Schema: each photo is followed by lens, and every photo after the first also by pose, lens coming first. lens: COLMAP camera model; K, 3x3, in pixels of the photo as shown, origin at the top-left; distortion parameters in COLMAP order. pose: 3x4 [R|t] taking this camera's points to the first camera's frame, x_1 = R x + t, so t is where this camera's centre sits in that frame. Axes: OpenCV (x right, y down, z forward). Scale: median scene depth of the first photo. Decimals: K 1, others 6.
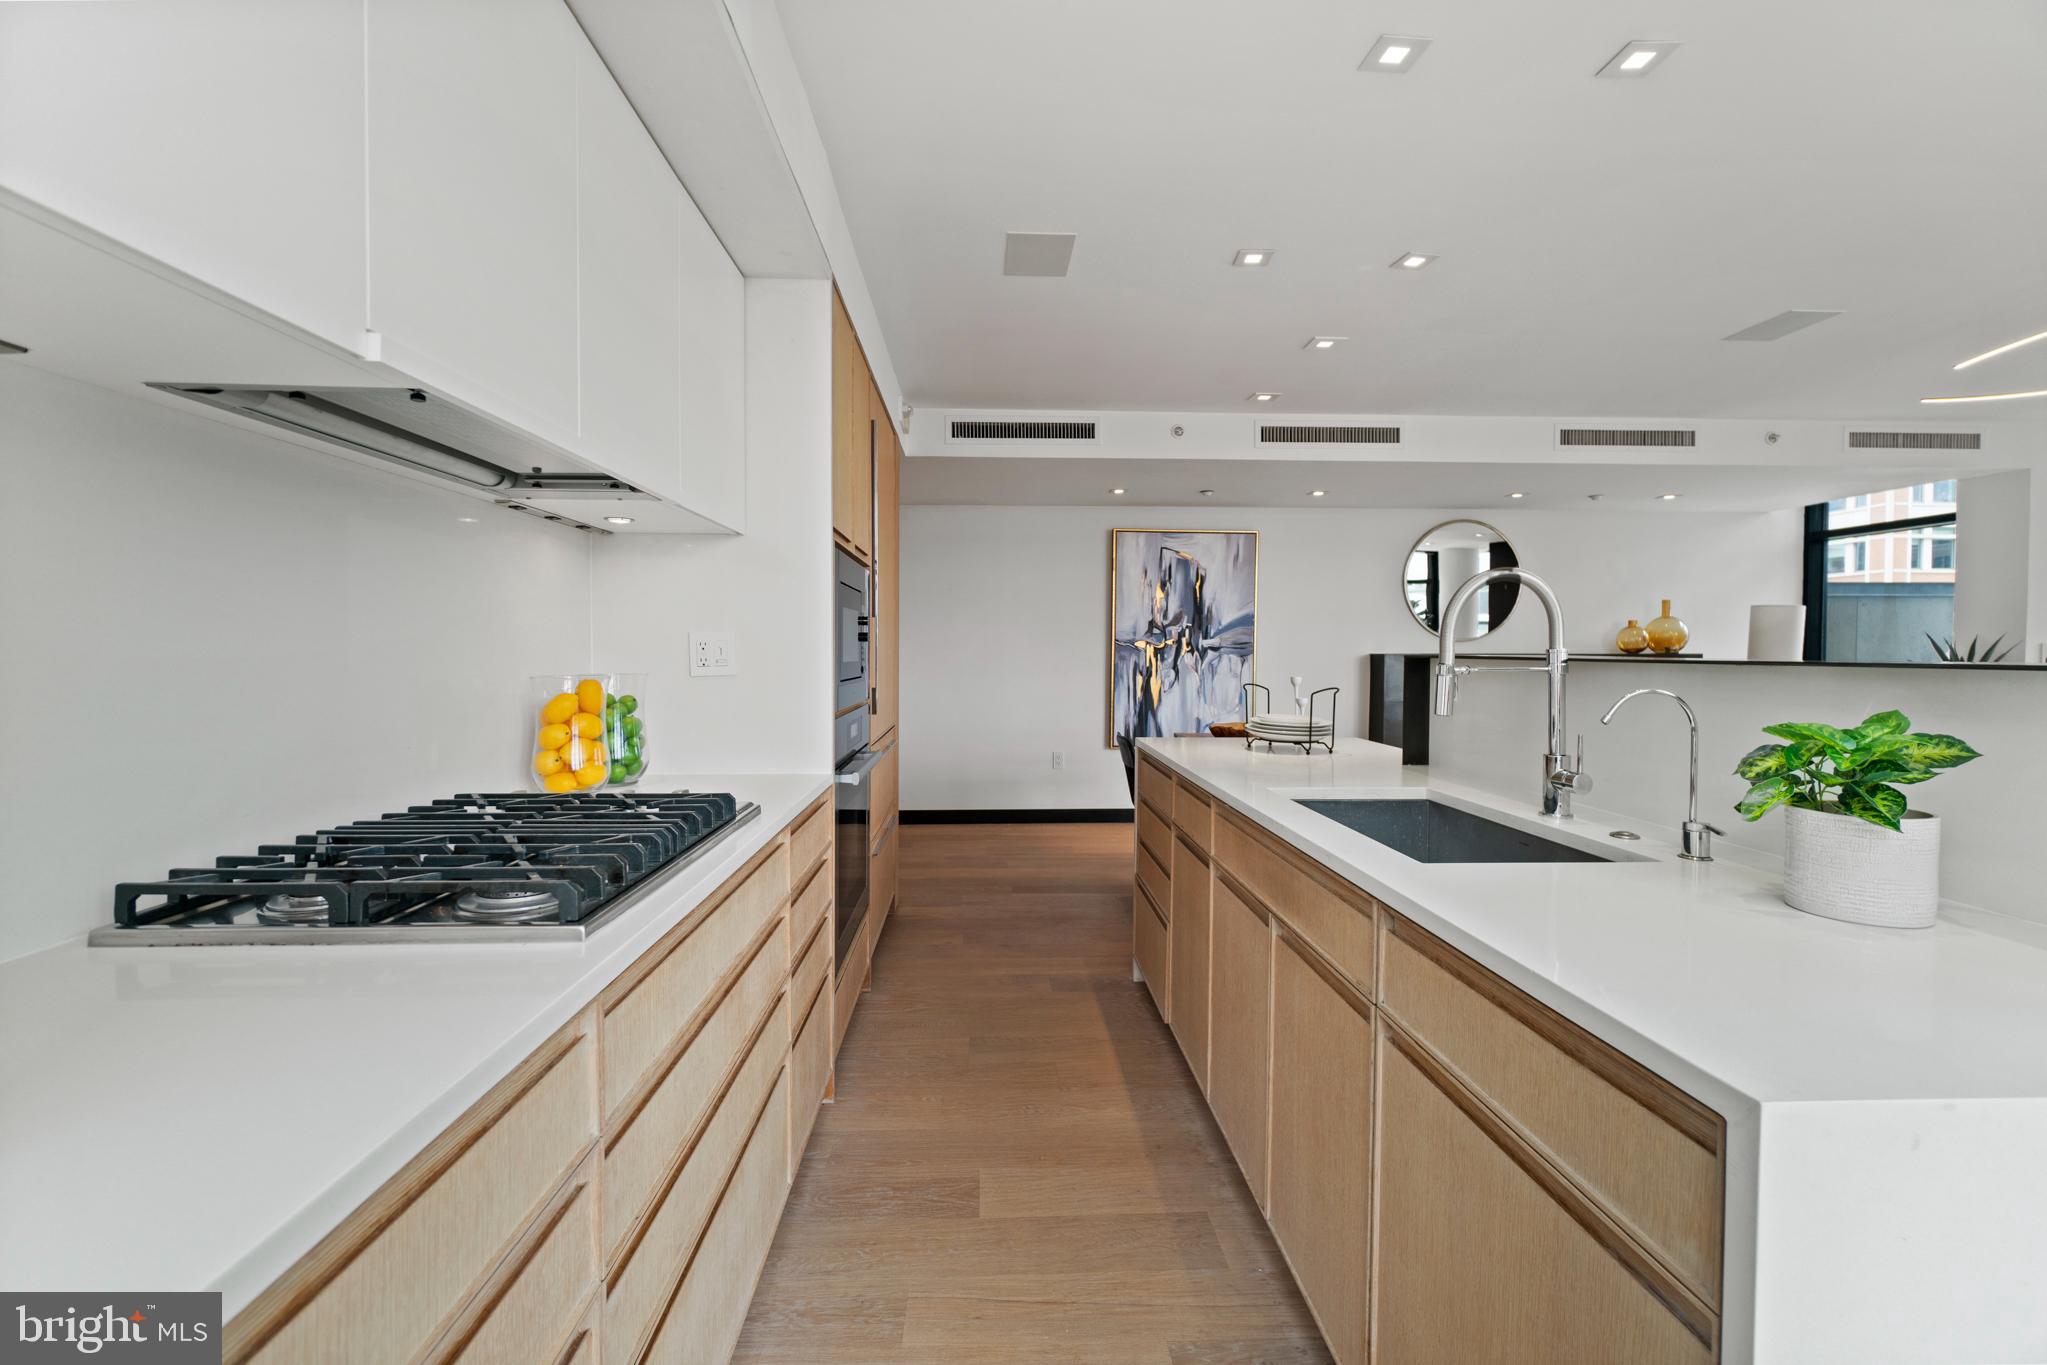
lens RADIAL K [[885.4, 0, 1020.2], [0, 885.4, 672.8], [0, 0, 1]] dist [-0.003327, 0.000197]
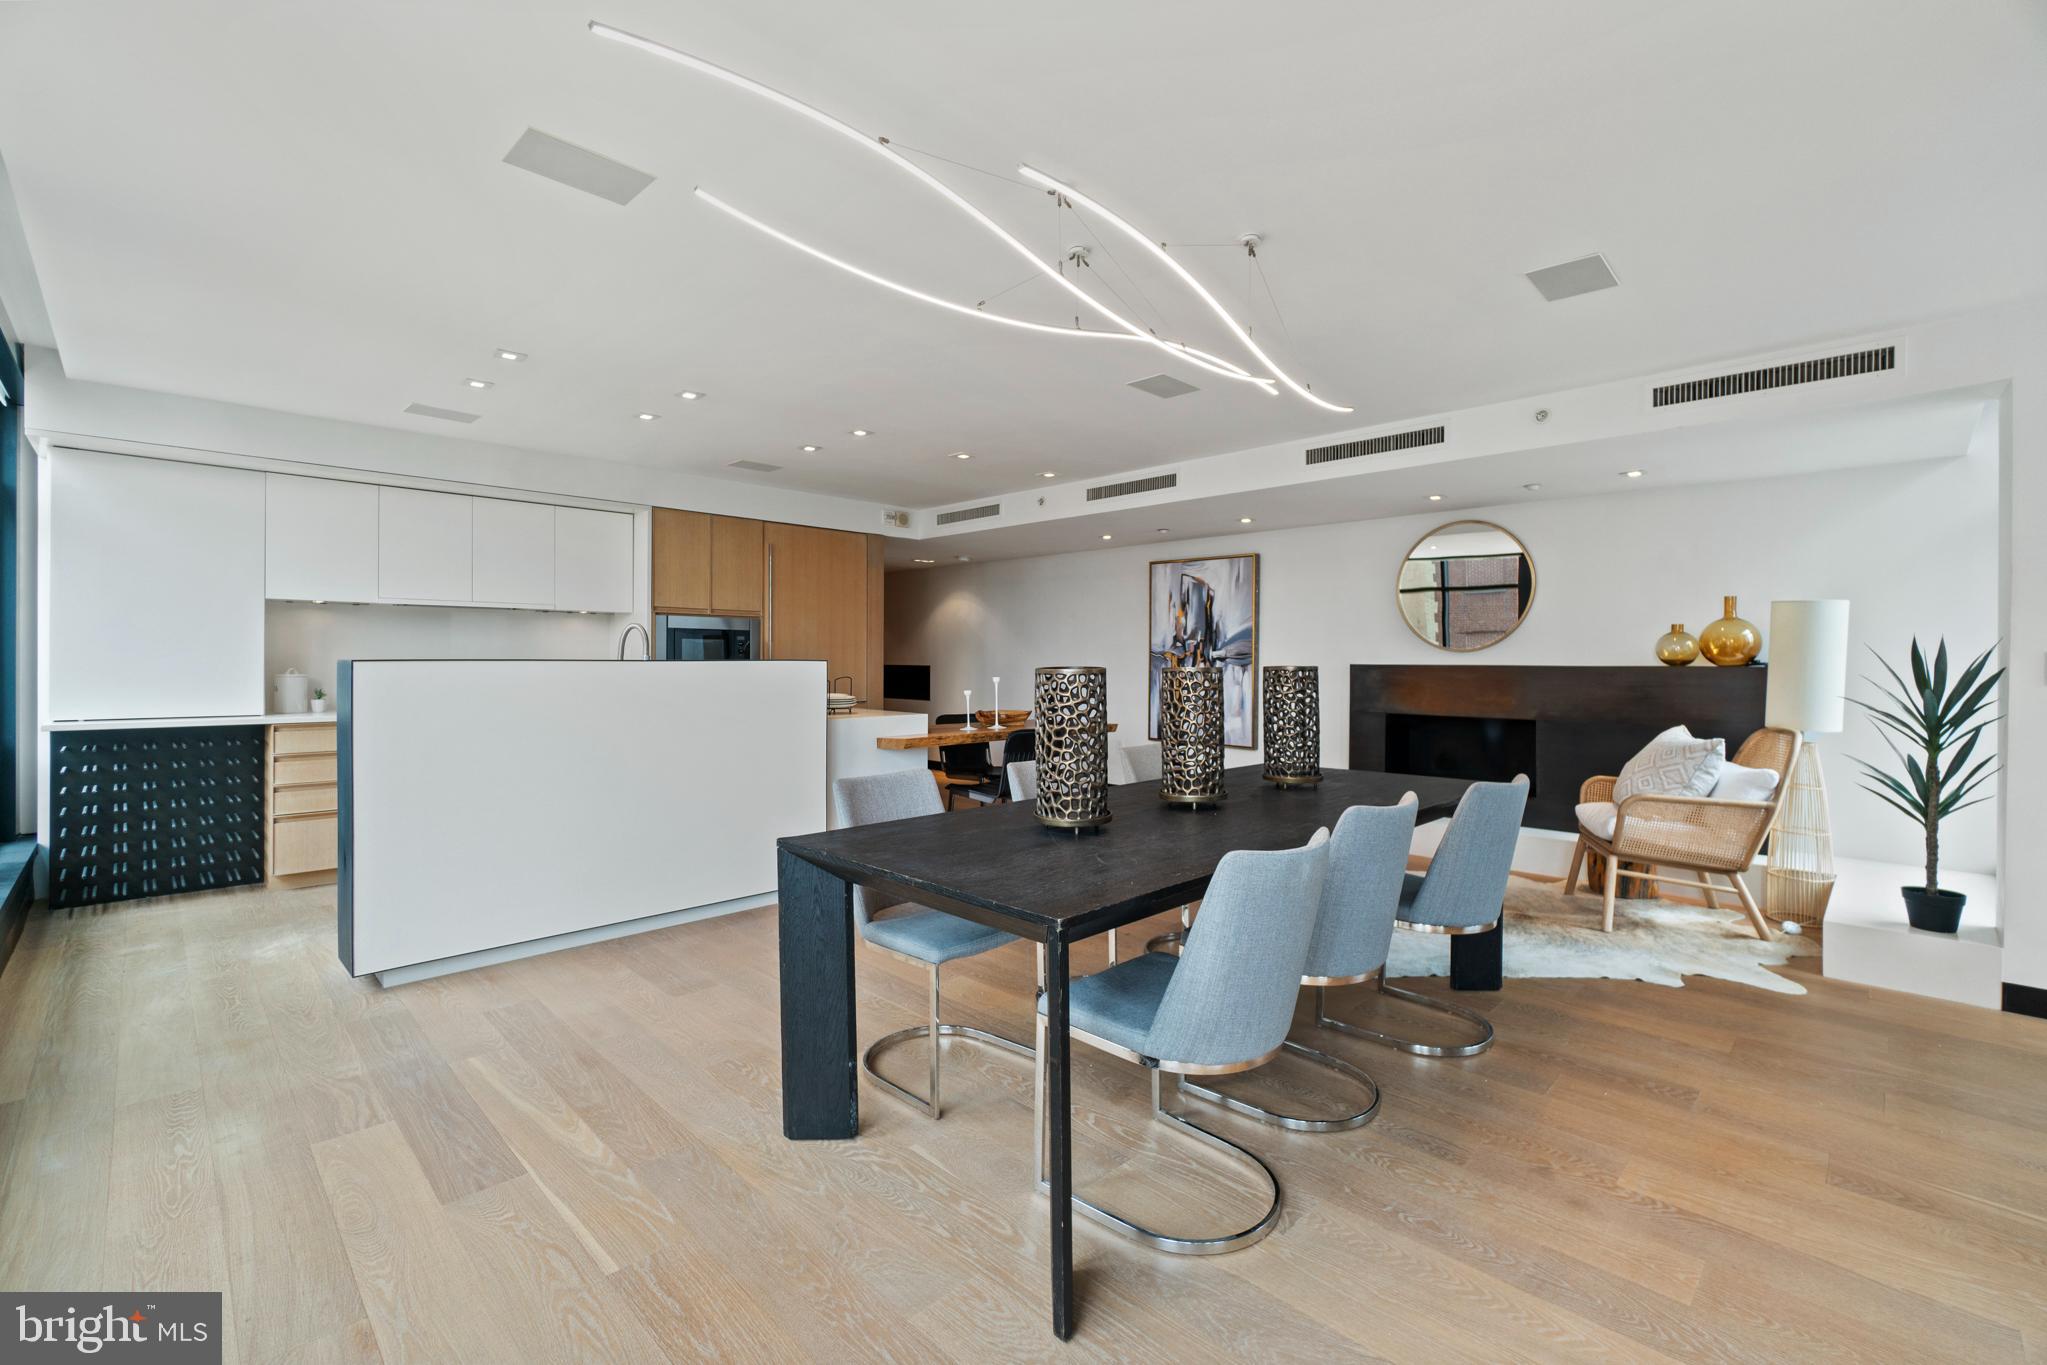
lens RADIAL K [[885.4, 0, 1017.6], [0, 885.4, 671.5], [0, 0, 1]] dist [-0.003327, 0.000197]
pose [[0.674419, 0.012036, -0.738251, 0.890894], [-0.023793, 0.999702, -0.005437, 0.001485], [0.737965, 0.021232, 0.674505, 0.031110]]
